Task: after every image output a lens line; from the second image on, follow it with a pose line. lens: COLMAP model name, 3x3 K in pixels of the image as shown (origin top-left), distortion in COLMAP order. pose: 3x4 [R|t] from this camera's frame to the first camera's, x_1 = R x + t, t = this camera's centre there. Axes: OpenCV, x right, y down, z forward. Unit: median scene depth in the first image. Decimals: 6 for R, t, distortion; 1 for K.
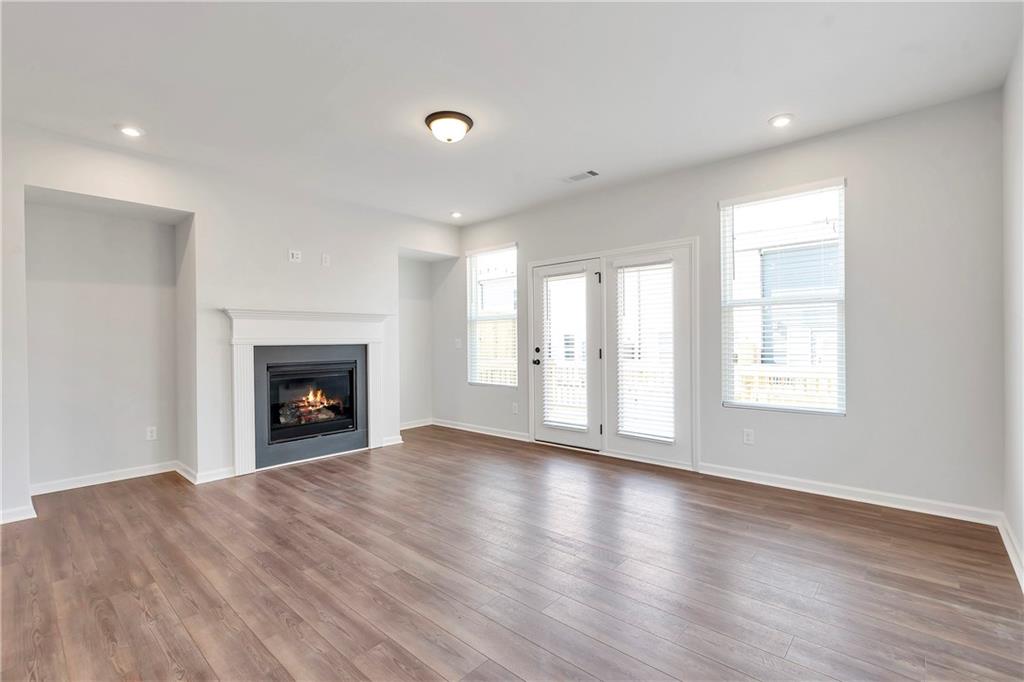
lens RADIAL K [[468.6, 0, 520.8], [0, 468.6, 342.2], [0, 0, 1]] dist [-0.001314, 0.001269]
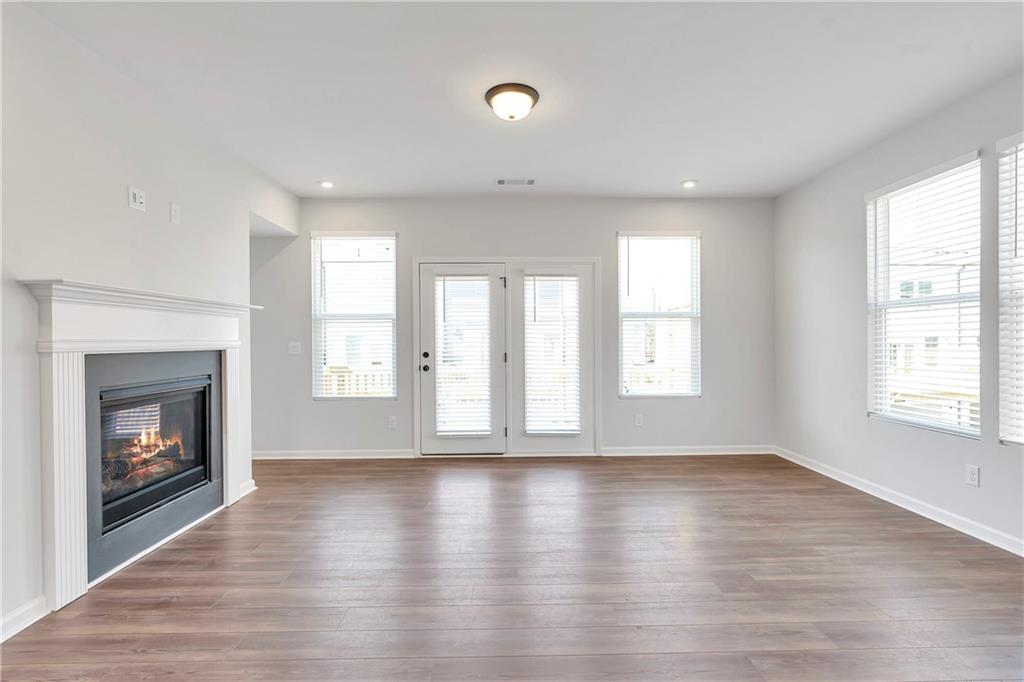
lens RADIAL K [[468.6, 0, 517.9], [0, 468.6, 341.6], [0, 0, 1]] dist [-0.001314, 0.001269]
pose [[0.728332, 0.004905, 0.685207, -0.495808], [0.000748, 0.999968, -0.007954, -0.001680], [-0.685224, 0.006305, 0.728305, 0.234795]]
